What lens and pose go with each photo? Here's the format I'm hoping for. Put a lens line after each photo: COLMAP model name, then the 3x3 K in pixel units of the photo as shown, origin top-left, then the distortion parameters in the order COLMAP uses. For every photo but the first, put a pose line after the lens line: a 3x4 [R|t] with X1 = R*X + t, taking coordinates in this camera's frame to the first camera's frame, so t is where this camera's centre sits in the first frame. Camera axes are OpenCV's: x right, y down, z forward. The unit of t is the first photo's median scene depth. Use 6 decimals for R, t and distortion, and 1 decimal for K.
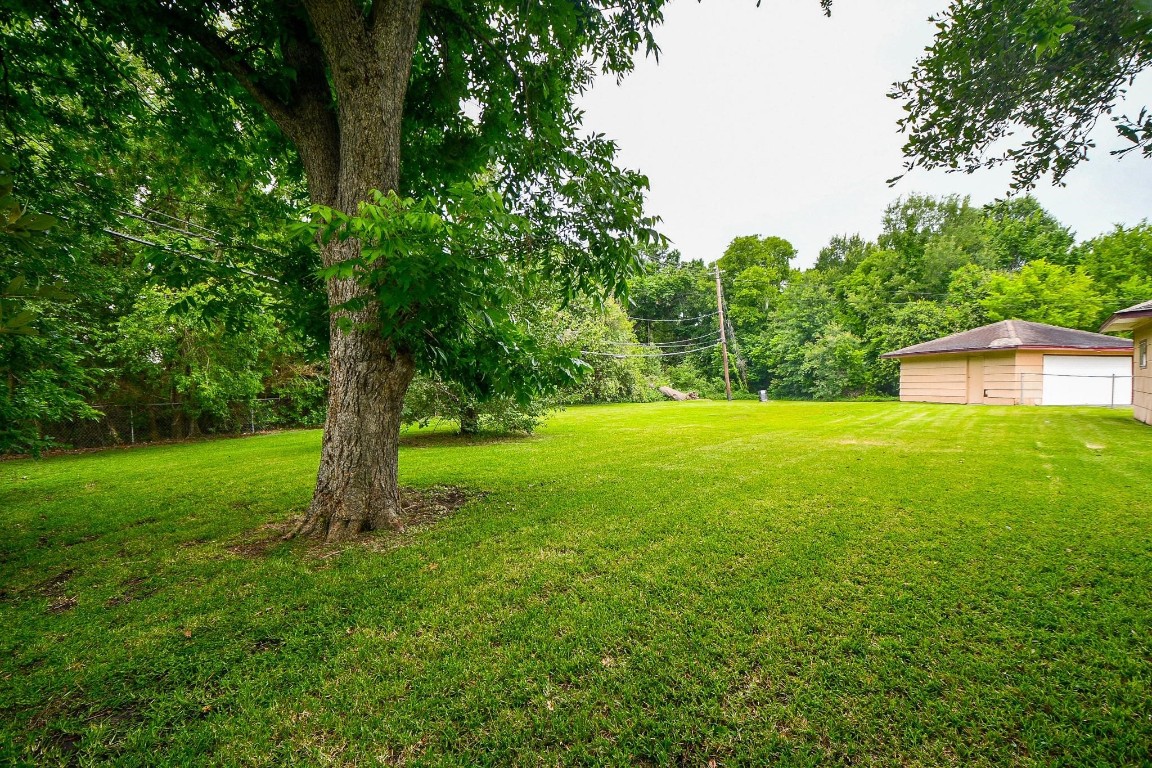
lens RADIAL K [[520.4, 0, 578.9], [0, 520.4, 377.9], [0, 0, 1]] dist [-0.012068, -0.009190]
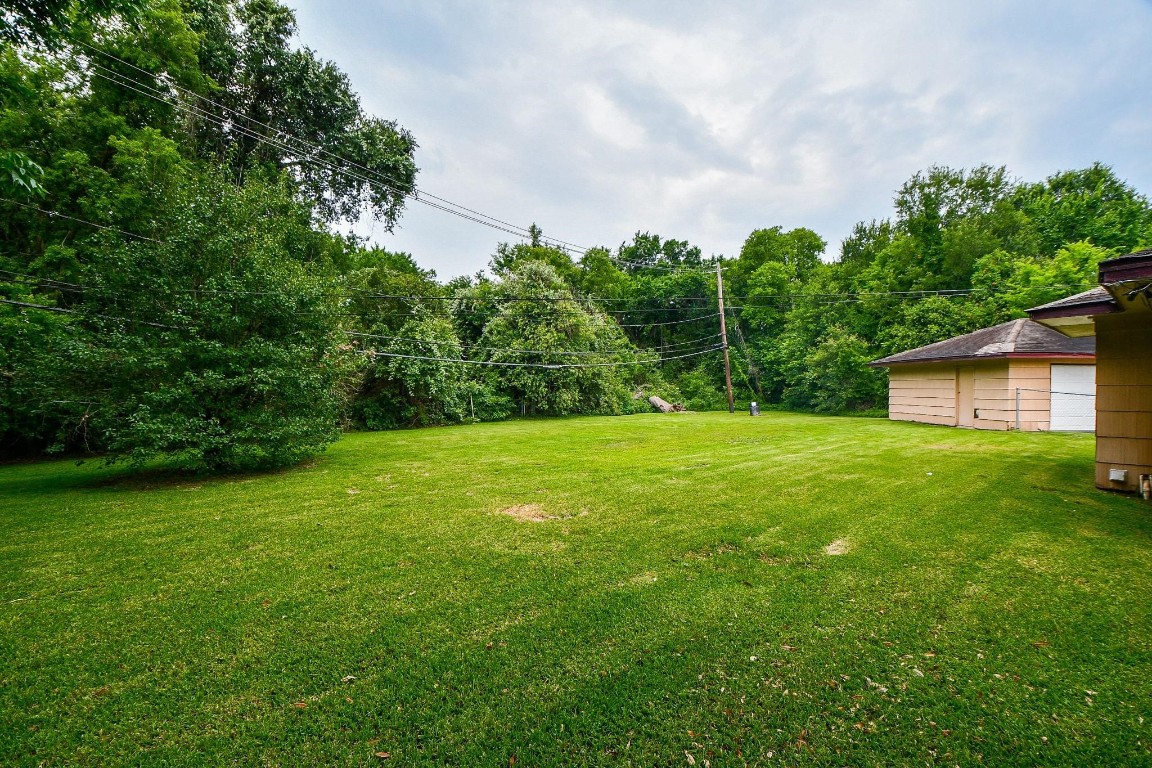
lens RADIAL K [[520.4, 0, 578.6], [0, 520.4, 373.2], [0, 0, 1]] dist [-0.012068, -0.009190]
pose [[0.989018, -0.003303, -0.147761, 0.196518], [0.001247, 0.999901, -0.014009, -0.013417], [0.147793, 0.013671, 0.988924, 0.087619]]
